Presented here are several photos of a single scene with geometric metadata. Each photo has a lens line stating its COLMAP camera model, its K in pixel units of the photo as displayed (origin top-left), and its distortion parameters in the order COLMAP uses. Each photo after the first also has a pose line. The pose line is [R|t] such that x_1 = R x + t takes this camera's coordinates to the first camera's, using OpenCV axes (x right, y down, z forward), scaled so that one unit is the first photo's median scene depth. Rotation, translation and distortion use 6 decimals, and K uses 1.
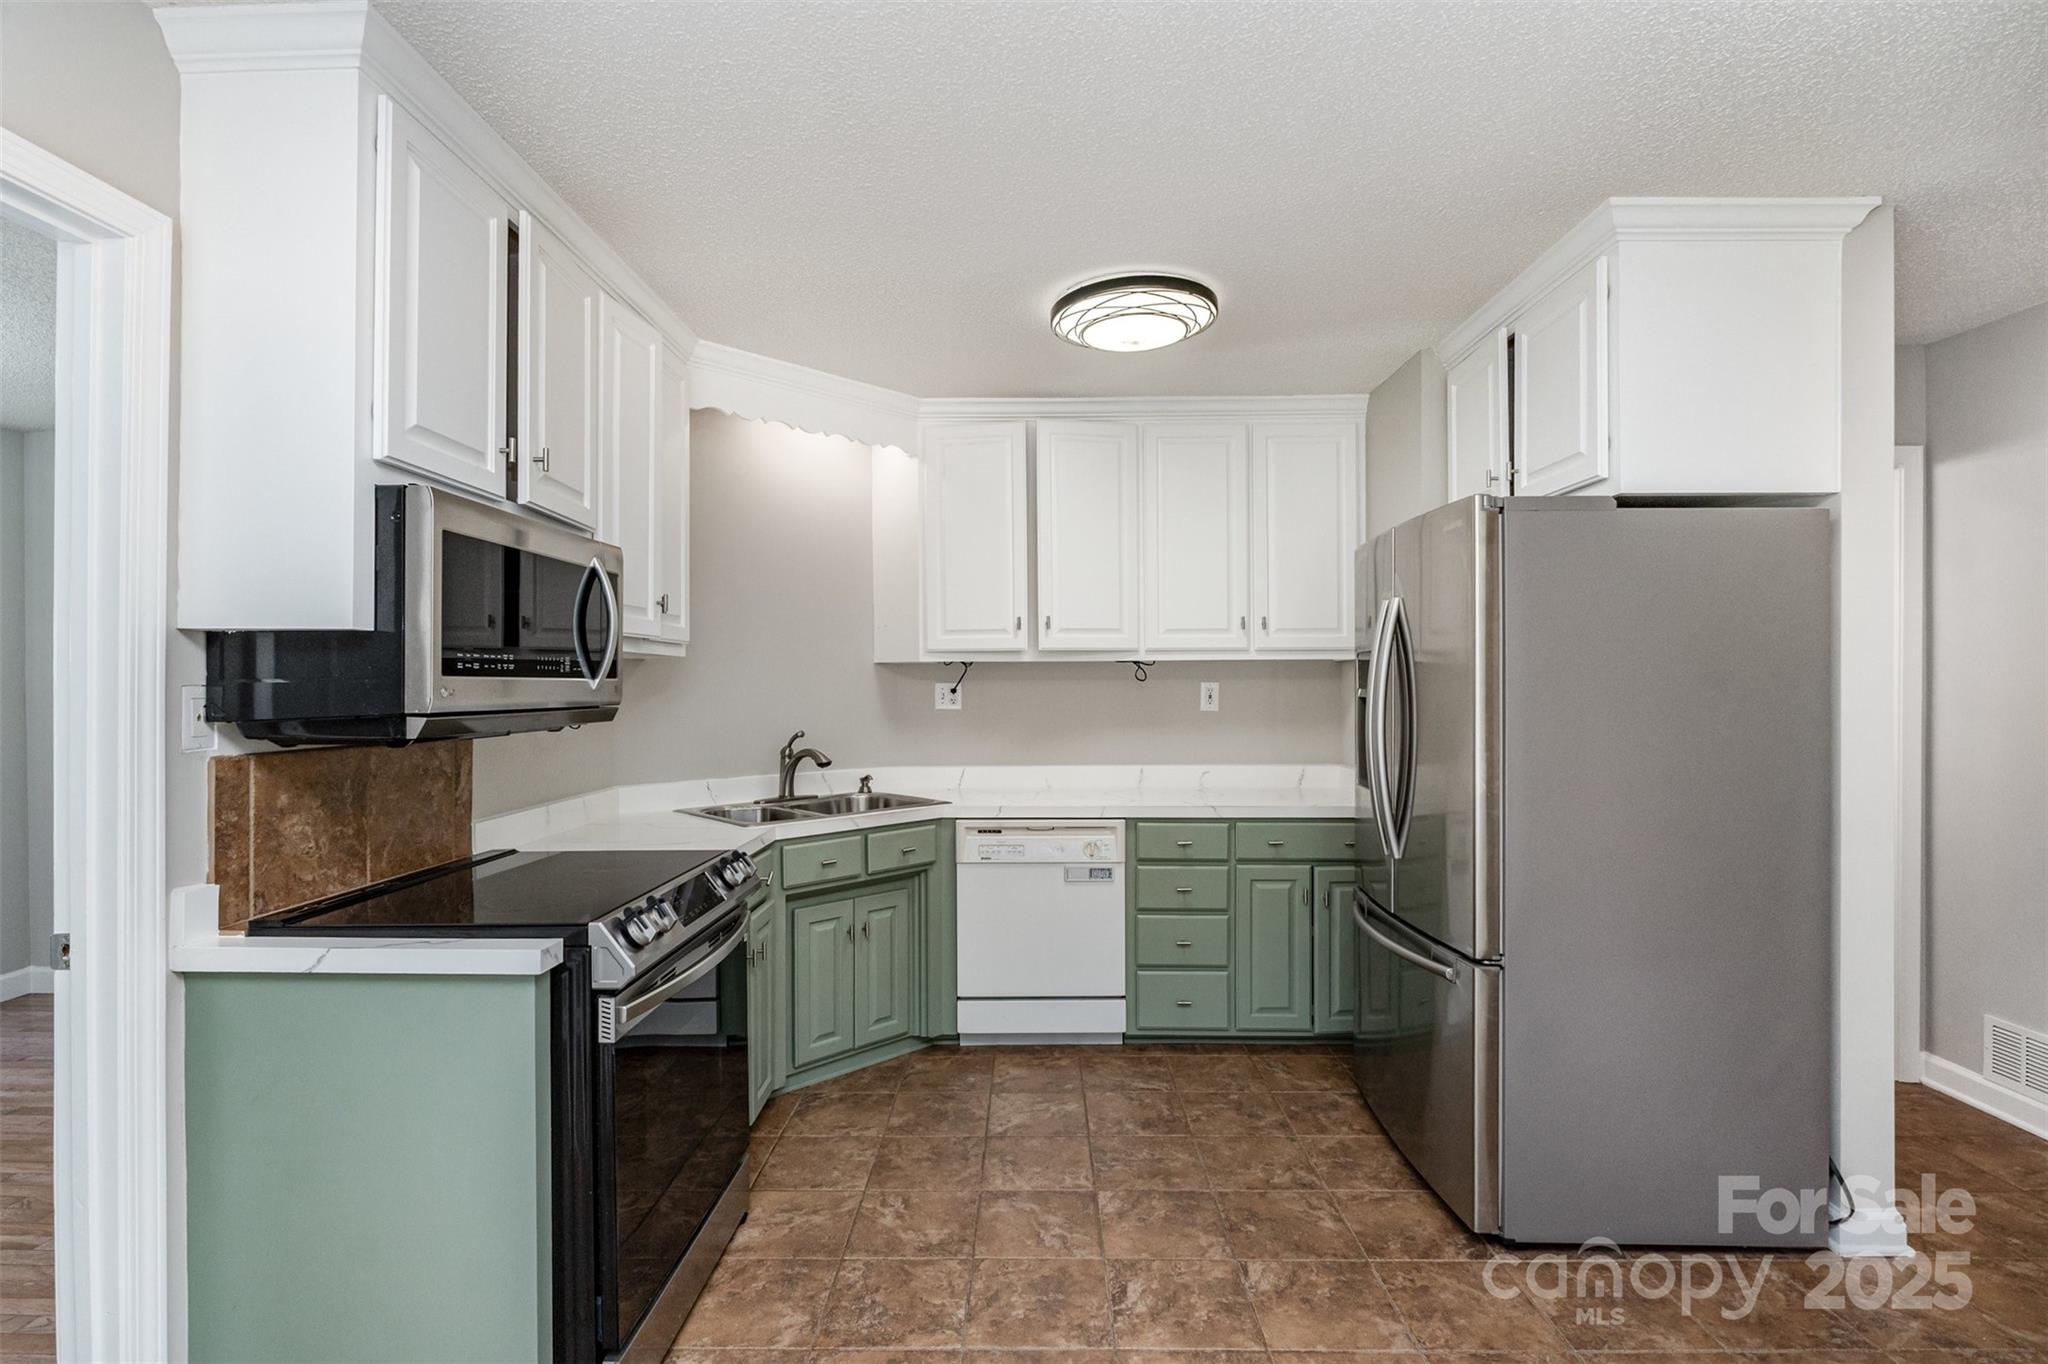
lens RADIAL K [[955.9, 0, 1024.0], [0, 955.9, 682.0], [0, 0, 1]] dist [-0.002143, -0.000205]
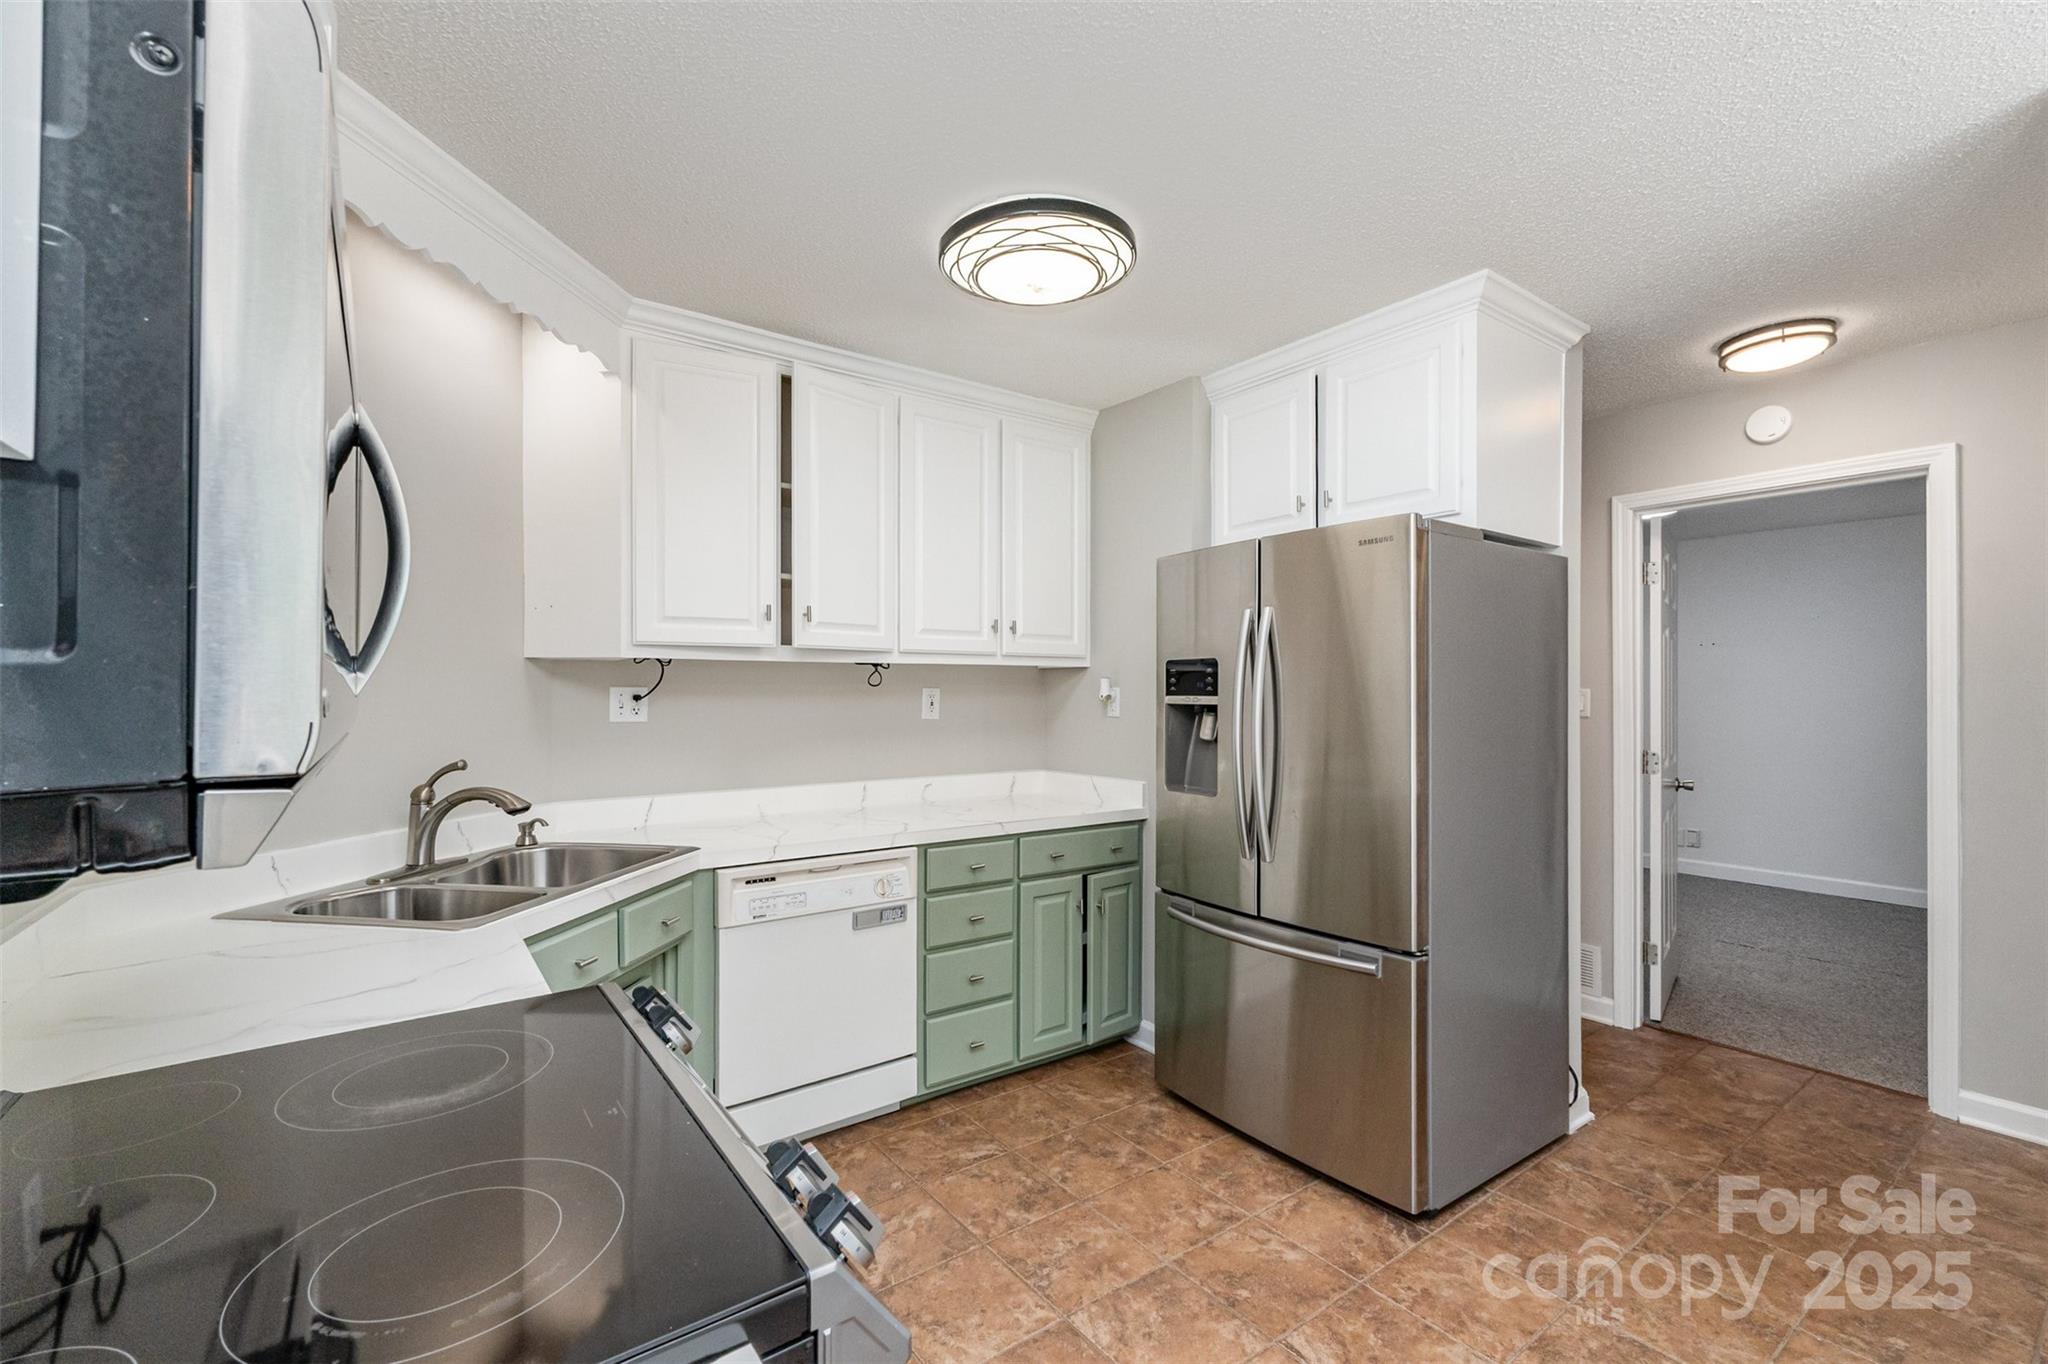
lens RADIAL K [[872.7, 0, 1015.9], [0, 872.7, 682.0], [0, 0, 1]] dist [0.001653, 0.000203]
pose [[0.801136, 0.009999, 0.598398, -0.294757], [-0.004881, 0.999936, -0.010174, 0.002895], [-0.598462, 0.005230, 0.801134, 0.316167]]
